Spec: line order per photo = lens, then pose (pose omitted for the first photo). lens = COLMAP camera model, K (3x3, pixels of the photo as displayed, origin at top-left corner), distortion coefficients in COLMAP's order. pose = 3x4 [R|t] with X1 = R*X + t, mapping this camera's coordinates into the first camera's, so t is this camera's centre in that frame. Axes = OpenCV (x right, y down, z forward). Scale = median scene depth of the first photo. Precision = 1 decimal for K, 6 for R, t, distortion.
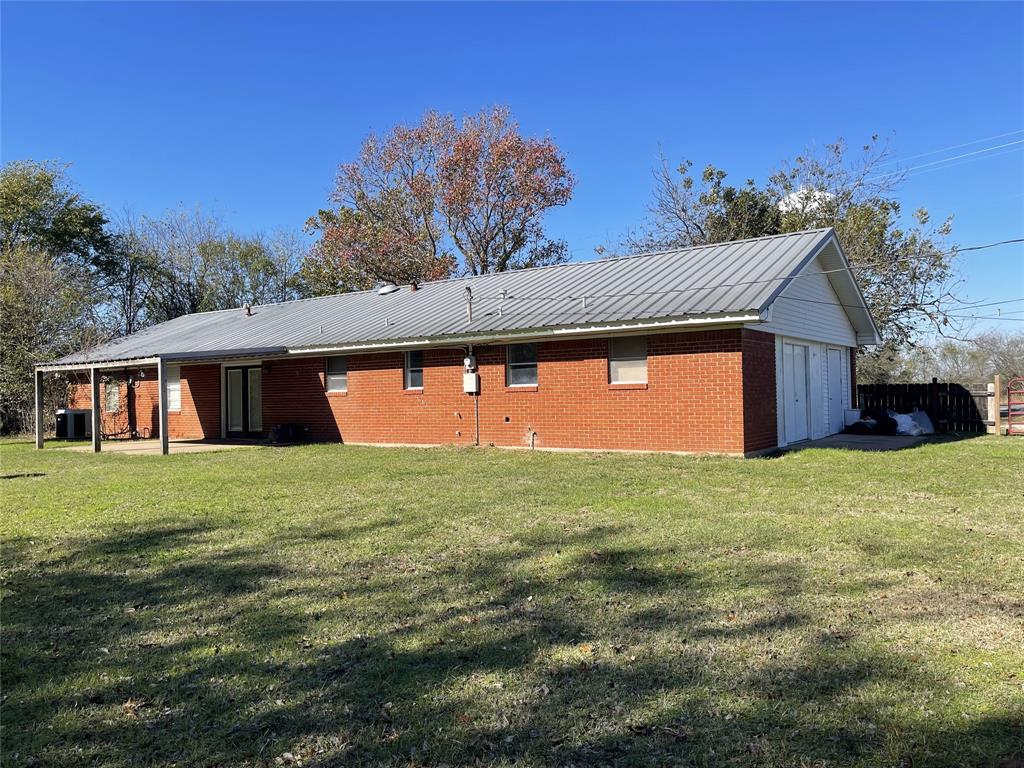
lens RADIAL K [[782.4, 0, 512.0], [0, 782.4, 384.0], [0, 0, 1]] dist [0.081541, -0.094681]
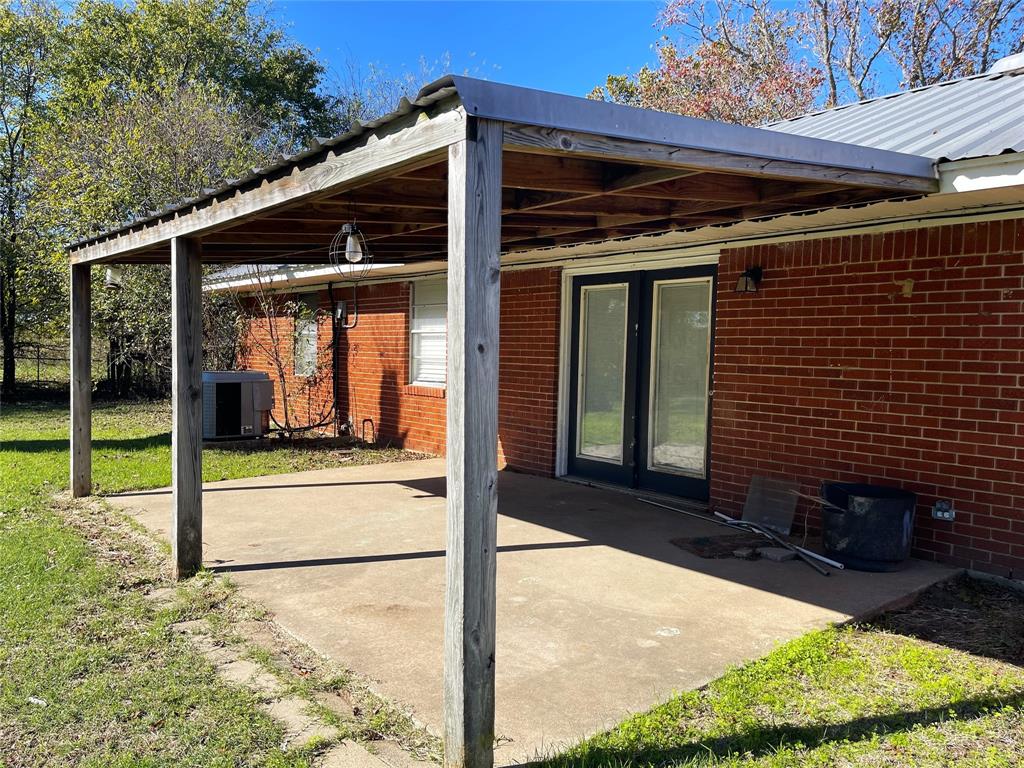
lens RADIAL K [[782.4, 0, 512.0], [0, 782.4, 384.0], [0, 0, 1]] dist [0.081541, -0.094681]
pose [[0.967137, 0.051437, -0.248999, -0.272045], [-0.036495, 0.997266, 0.064258, 0.004394], [0.251623, -0.053059, 0.966370, 0.590011]]
